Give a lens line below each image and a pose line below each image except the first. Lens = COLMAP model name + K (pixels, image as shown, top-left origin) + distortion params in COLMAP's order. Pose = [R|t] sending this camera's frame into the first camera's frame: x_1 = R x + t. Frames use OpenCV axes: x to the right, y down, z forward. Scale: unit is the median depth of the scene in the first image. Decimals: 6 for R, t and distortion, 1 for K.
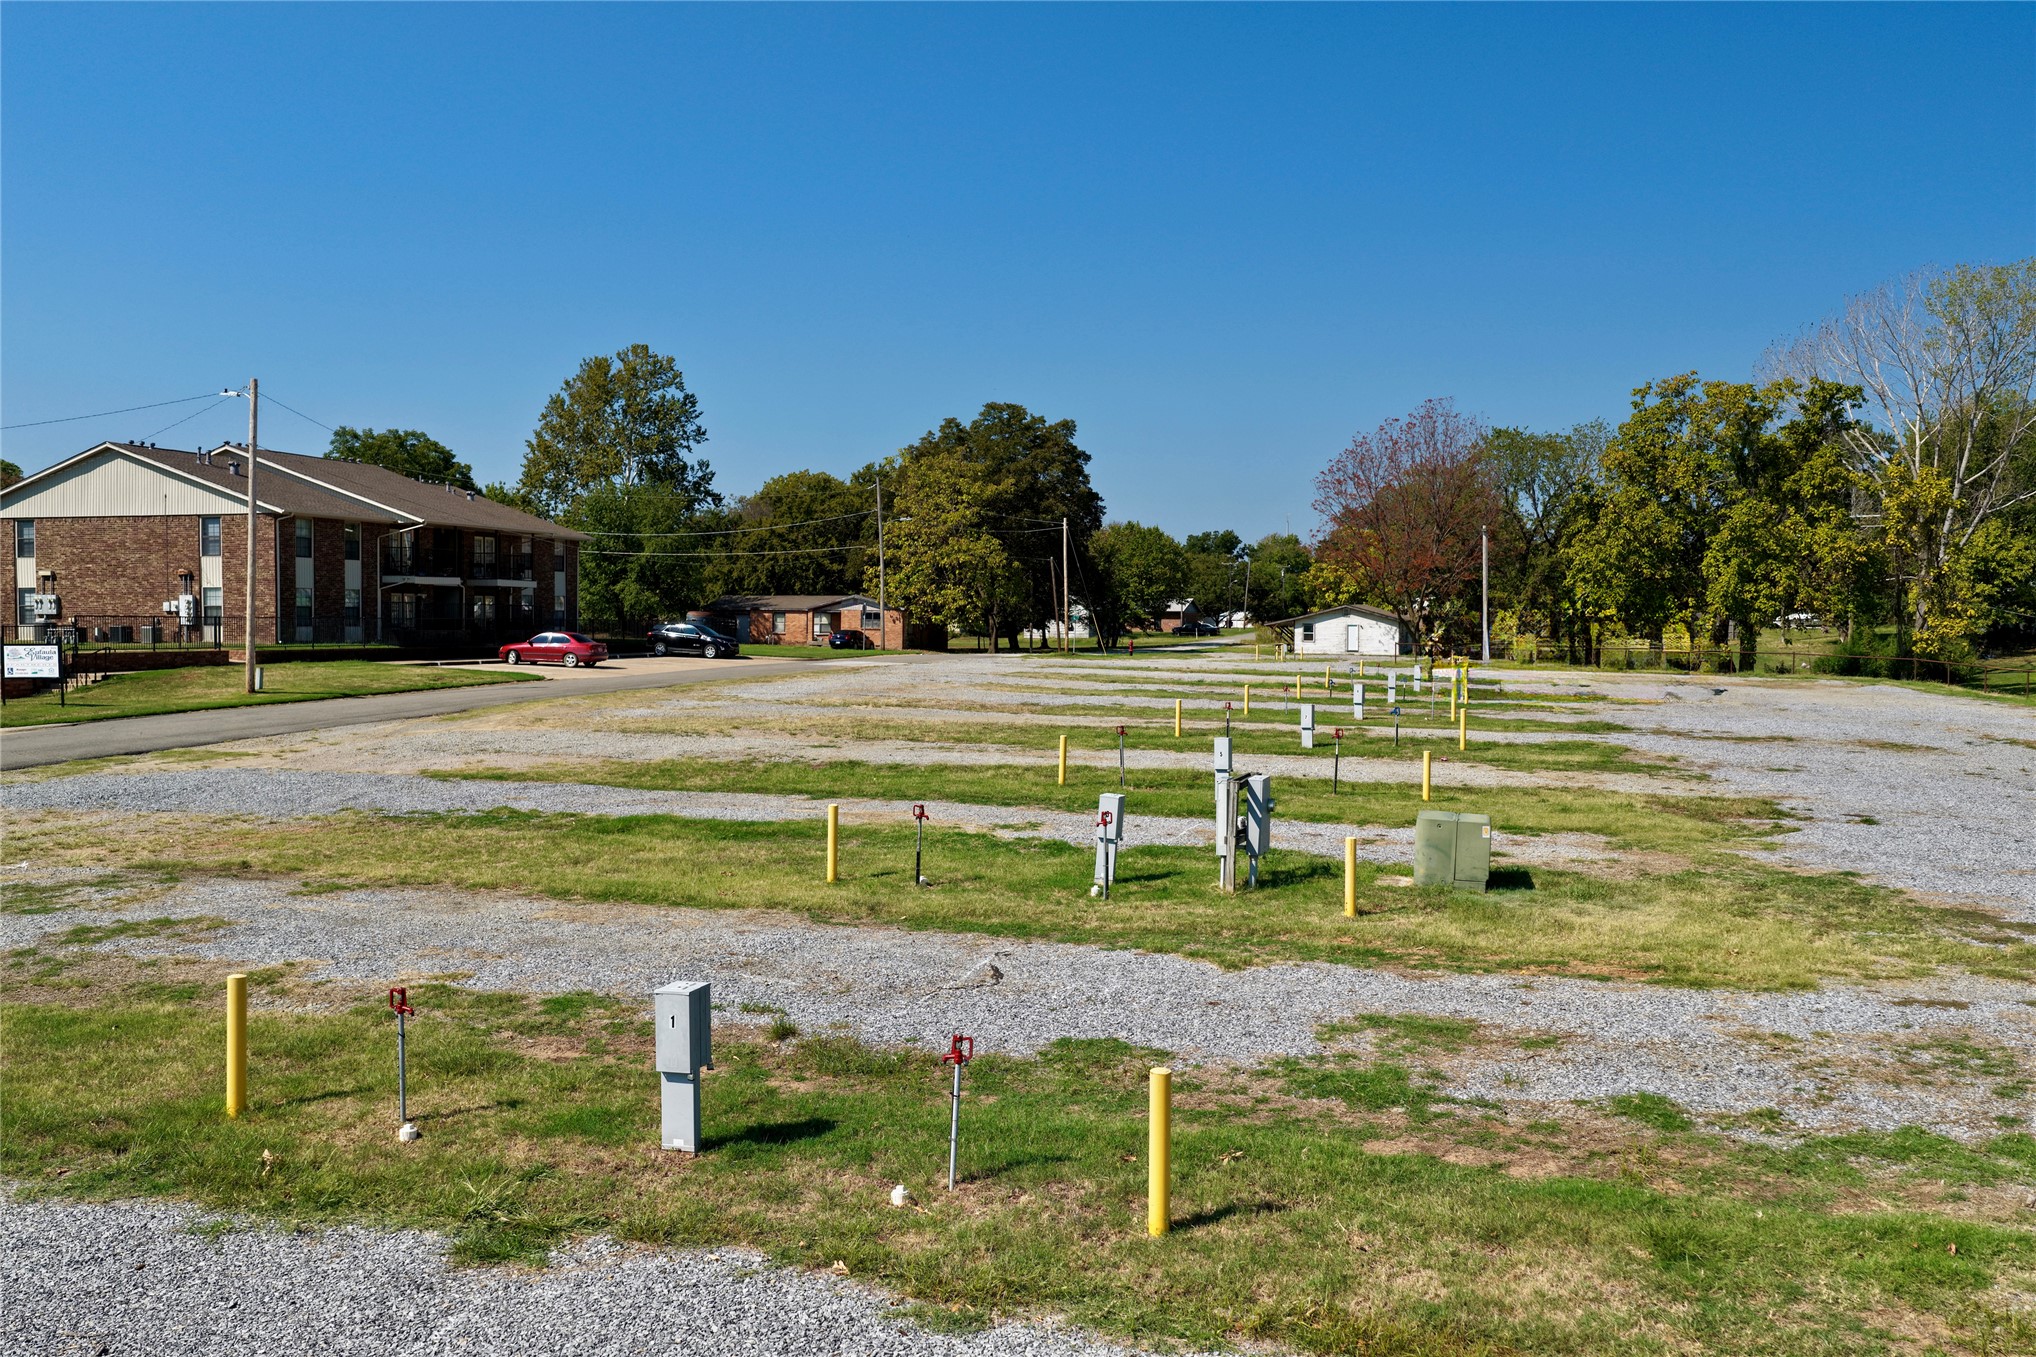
lens RADIAL K [[1690.7, 0, 1021.1], [0, 1690.7, 675.6], [0, 0, 1]] dist [-0.012188, 0.037200]
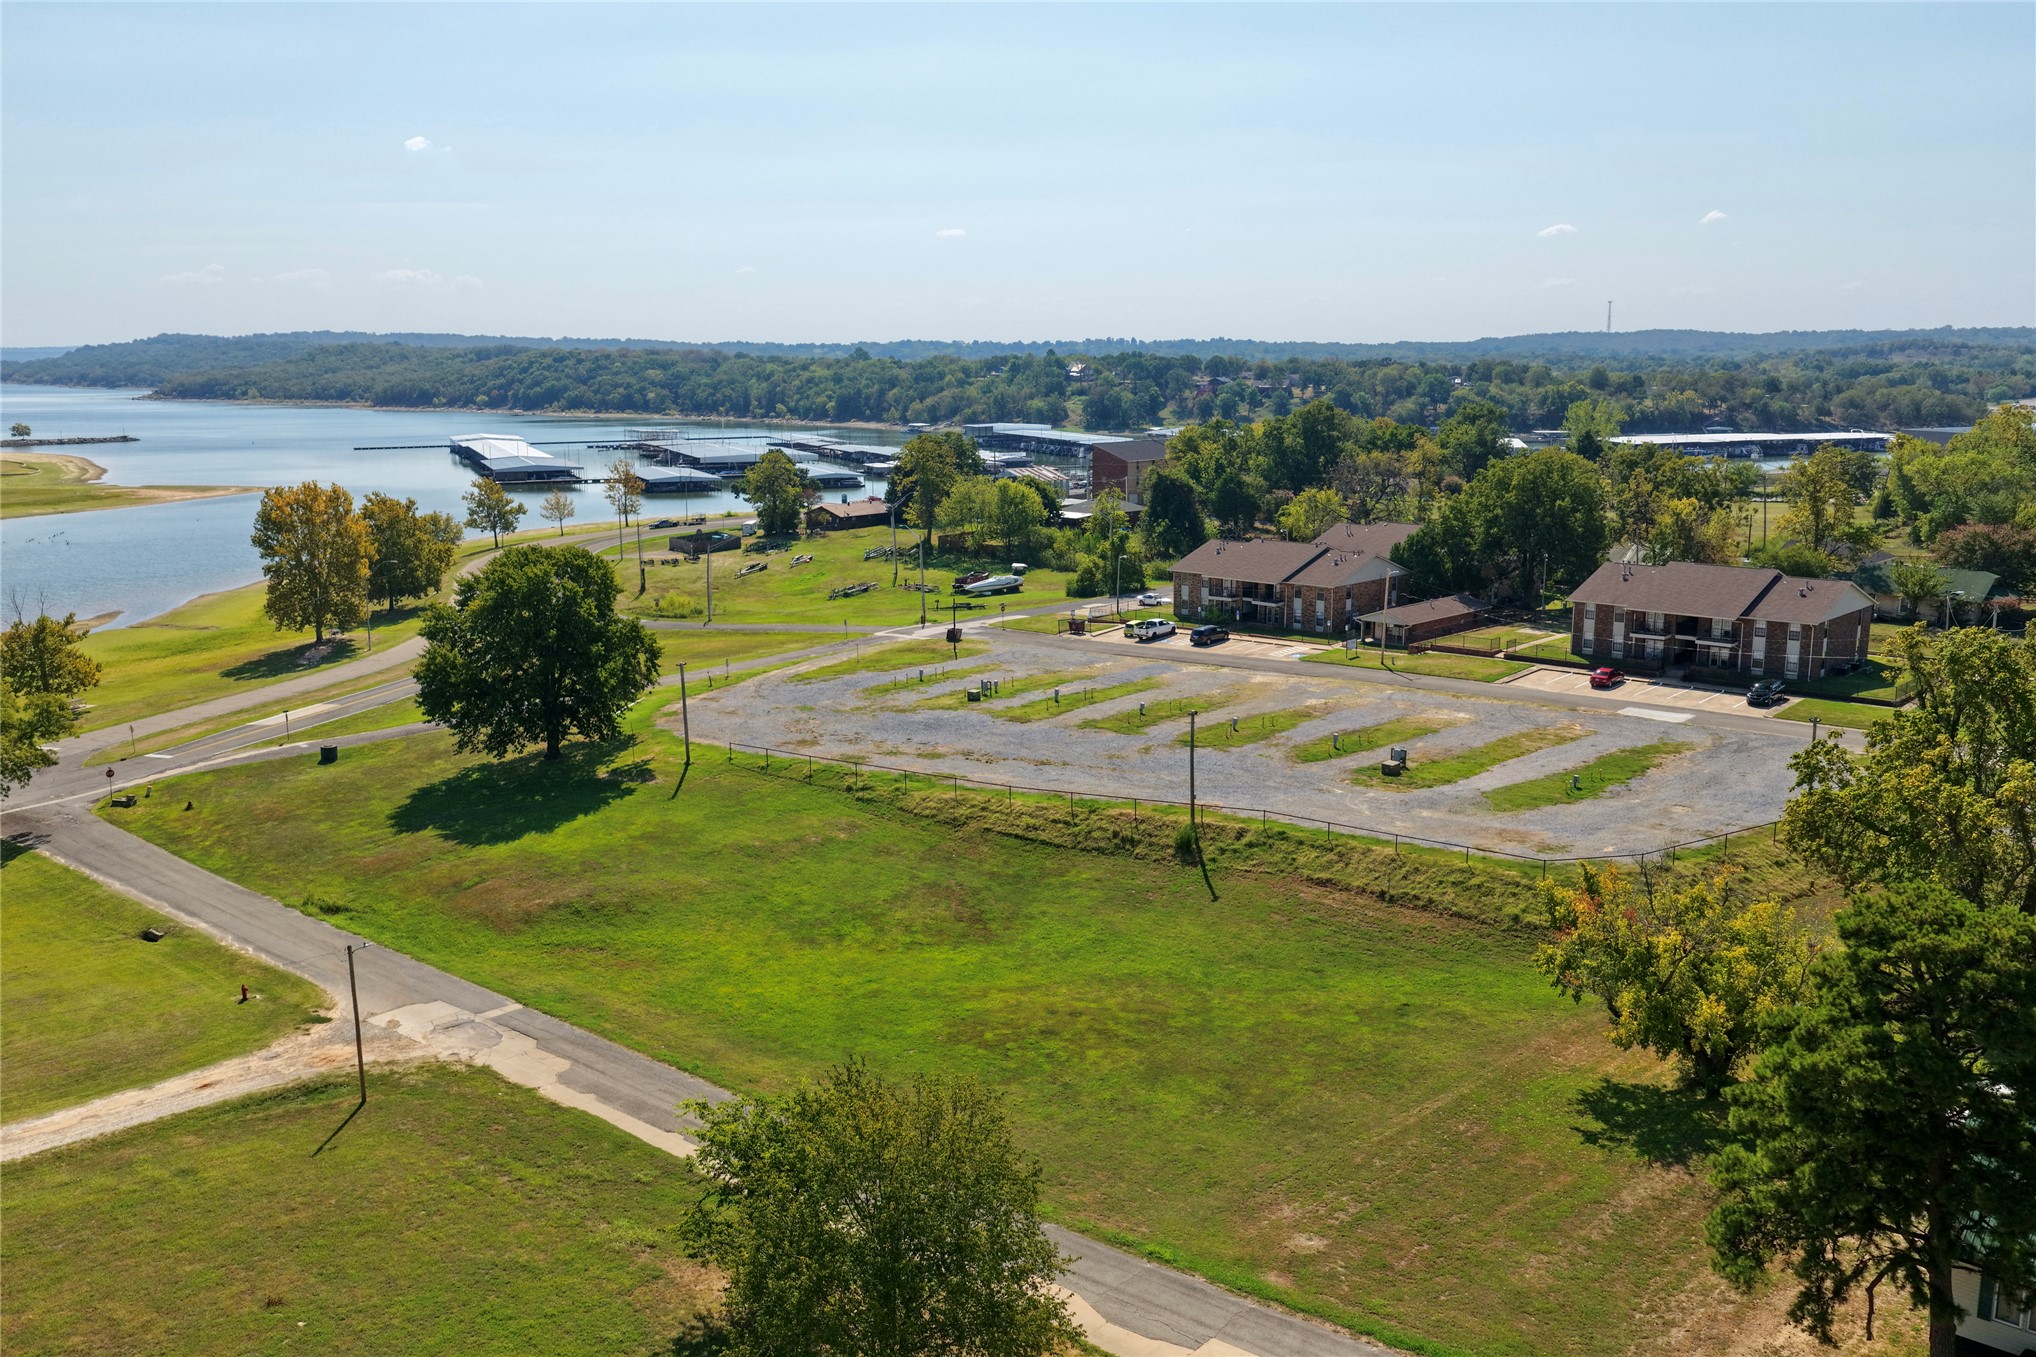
lens RADIAL K [[1690.7, 0, 1017.4], [0, 1690.7, 674.4], [0, 0, 1]] dist [-0.012188, 0.037200]
pose [[-0.440502, 0.163645, -0.882711, 1.956437], [-0.025052, 0.980622, 0.194299, -0.419181], [0.897402, 0.107703, -0.427866, 1.260849]]
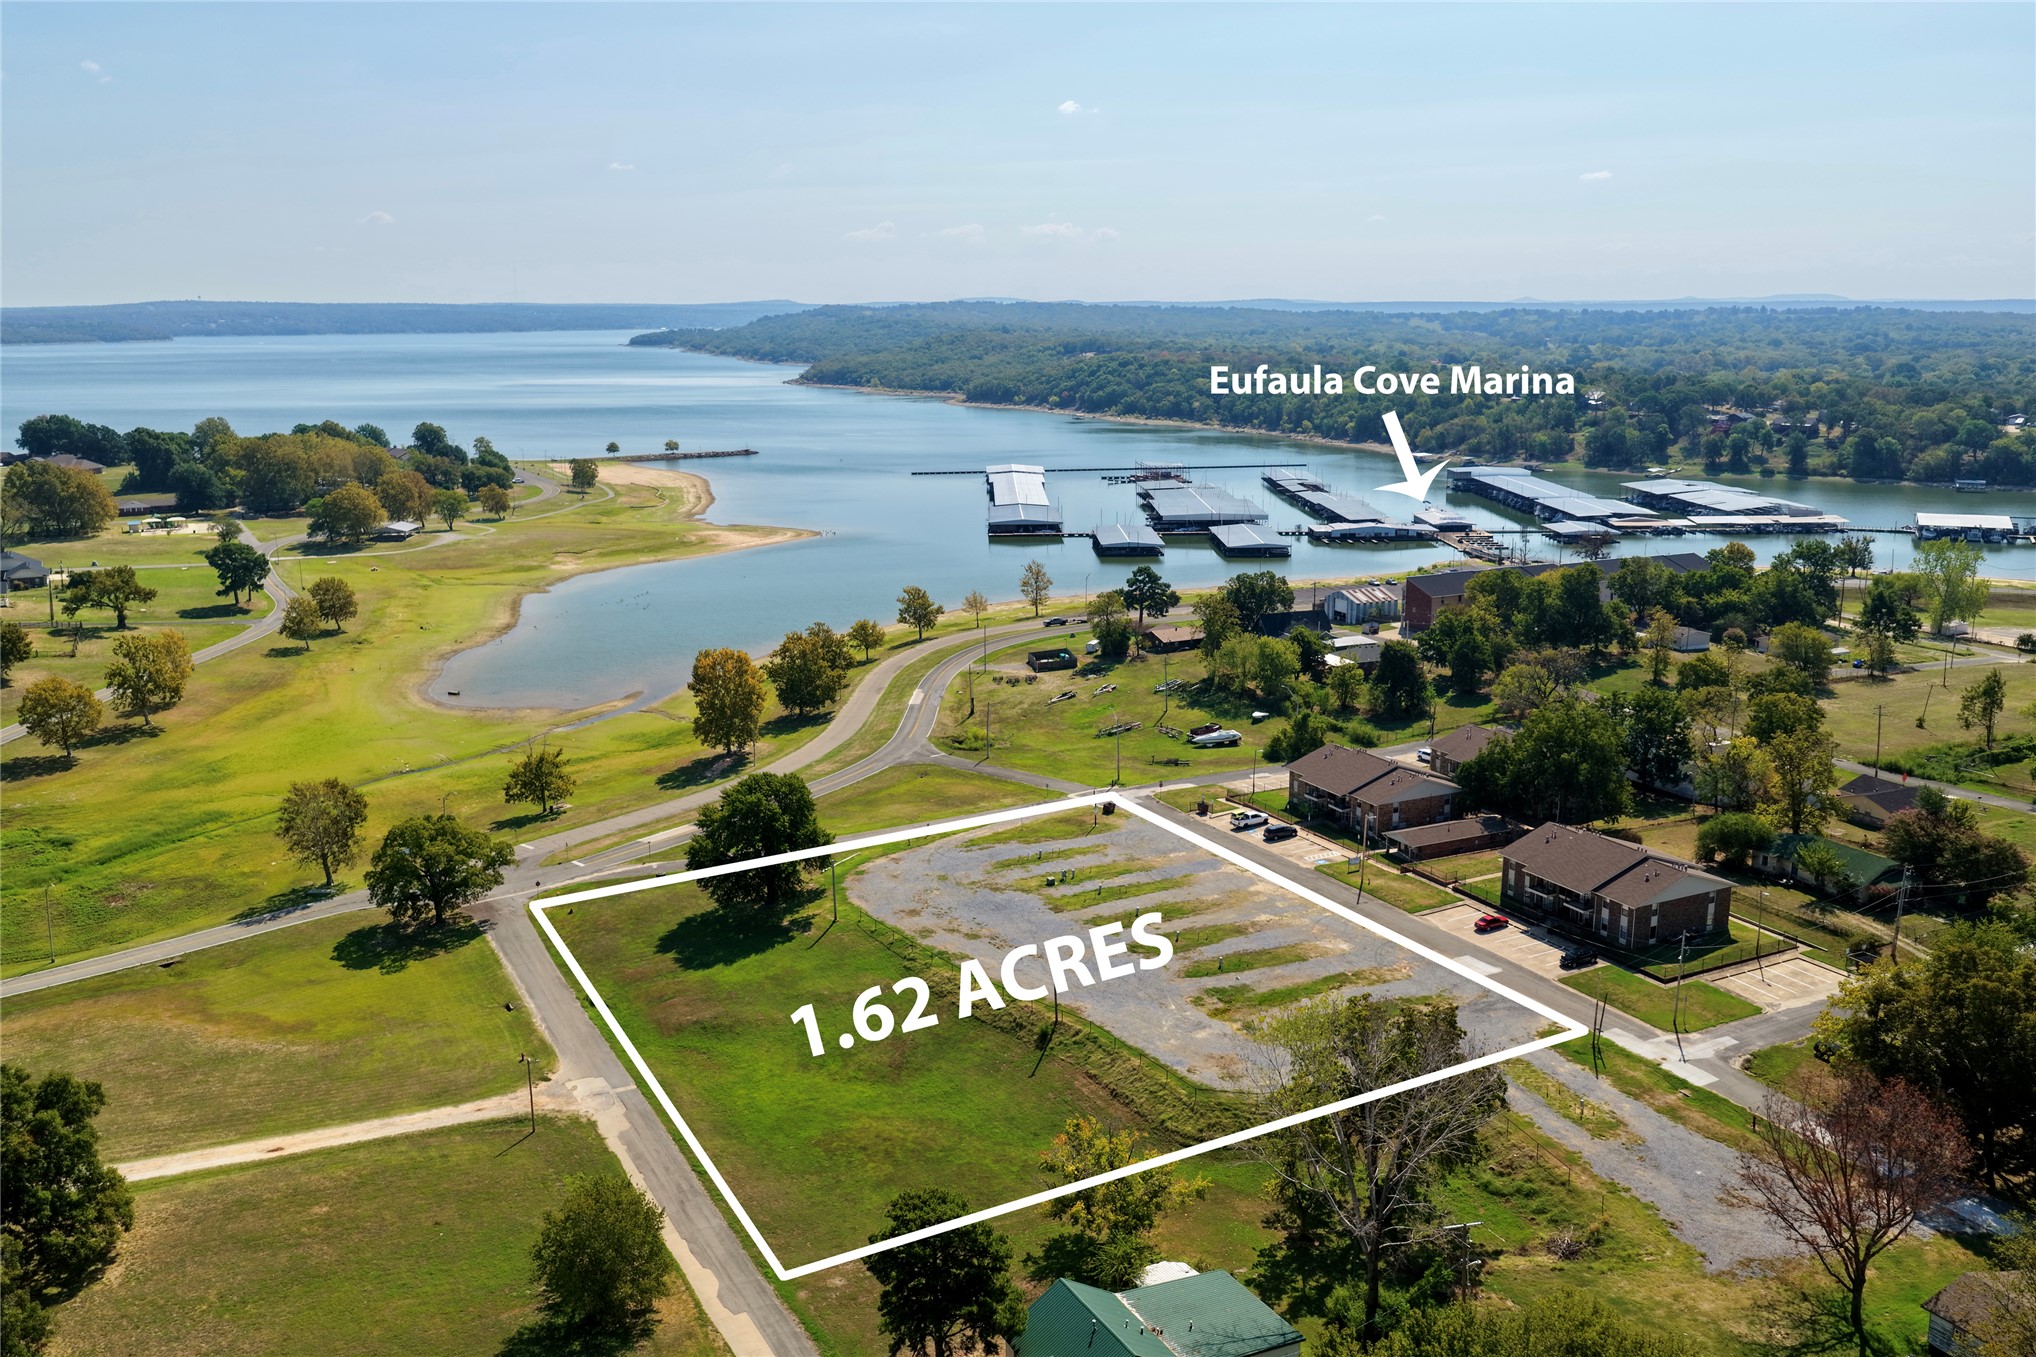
lens RADIAL K [[1690.7, 0, 1028.5], [0, 1690.7, 669.7], [0, 0, 1]] dist [-0.012188, 0.037200]
pose [[-0.725028, 0.144101, -0.673476, 2.210380], [-0.020684, 0.972869, 0.230429, -1.100781], [0.688409, 0.180998, -0.702377, 2.441524]]
